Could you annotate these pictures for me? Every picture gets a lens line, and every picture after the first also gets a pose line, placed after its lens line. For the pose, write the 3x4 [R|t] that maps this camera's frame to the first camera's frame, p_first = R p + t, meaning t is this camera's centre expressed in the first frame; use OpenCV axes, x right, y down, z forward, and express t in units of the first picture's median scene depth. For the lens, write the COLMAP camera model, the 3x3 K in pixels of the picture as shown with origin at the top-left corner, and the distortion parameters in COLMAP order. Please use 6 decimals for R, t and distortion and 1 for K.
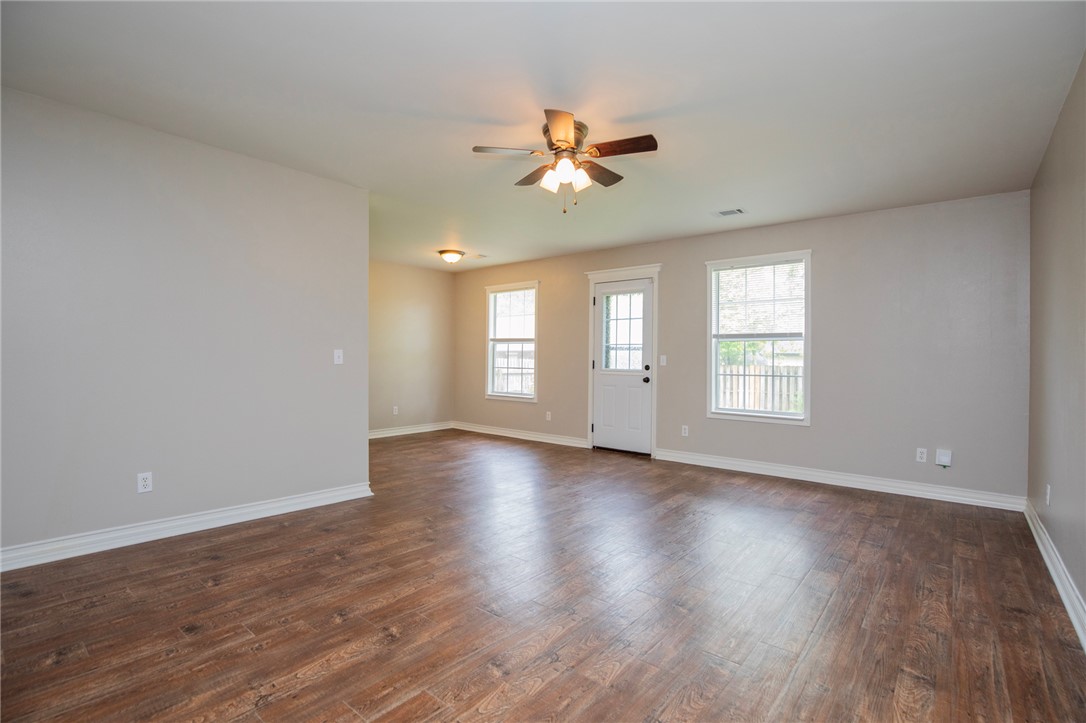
lens RADIAL K [[502.3, 0, 538.7], [0, 502.3, 357.5], [0, 0, 1]] dist [-0.031433, 0.005596]
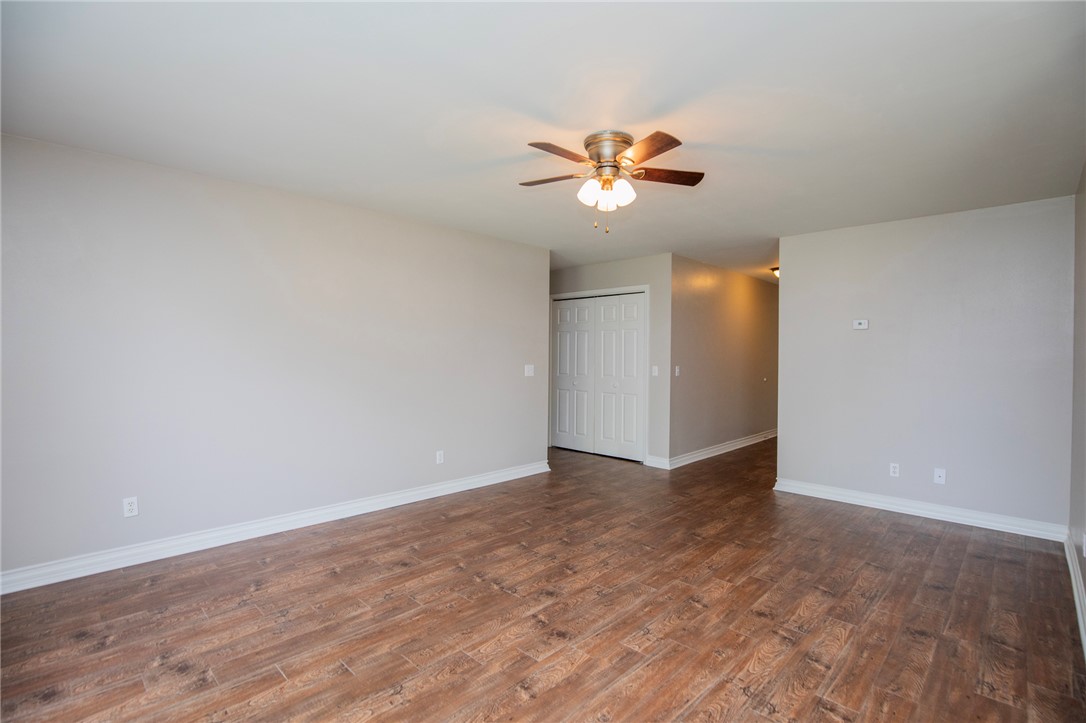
lens RADIAL K [[502.3, 0, 546.5], [0, 502.3, 363.1], [0, 0, 1]] dist [-0.031433, 0.005596]
pose [[-0.997481, -0.022524, 0.067268, 0.113496], [-0.021713, 0.999683, 0.012758, -0.065171], [-0.067534, 0.011265, -0.997653, 2.248347]]
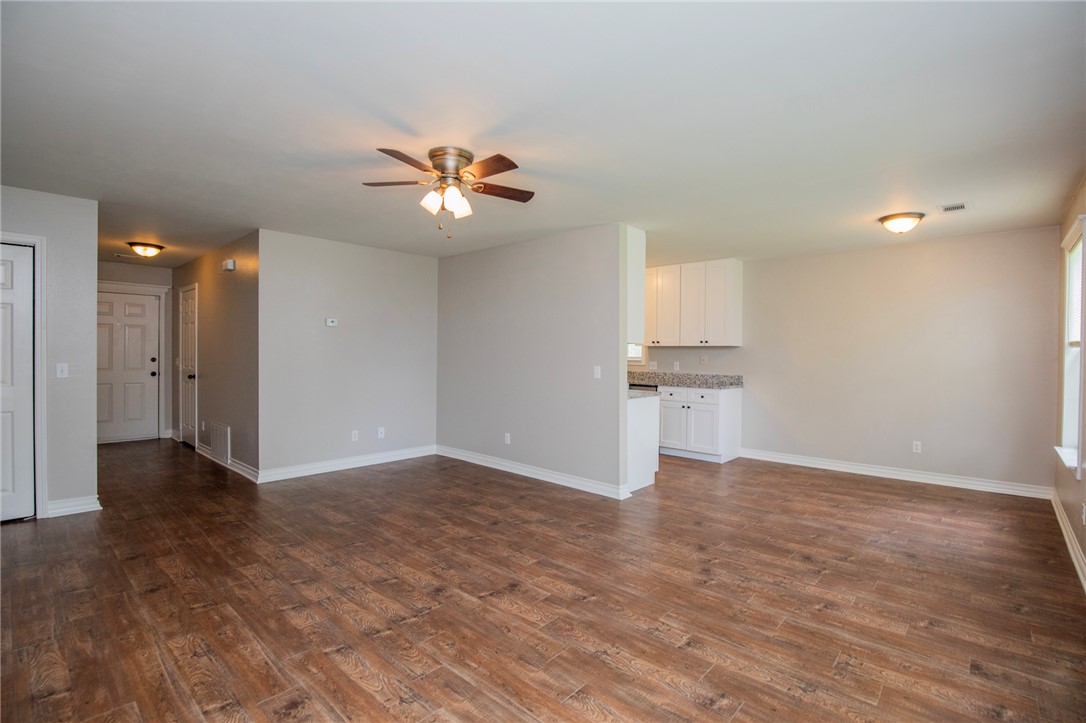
lens RADIAL K [[502.3, 0, 562.6], [0, 502.3, 354.4], [0, 0, 1]] dist [-0.031433, 0.005596]
pose [[-0.019871, -0.009825, -0.999754, 1.238063], [-0.001979, 0.999950, -0.009788, -0.047720], [0.999801, 0.001784, -0.019890, 1.457023]]
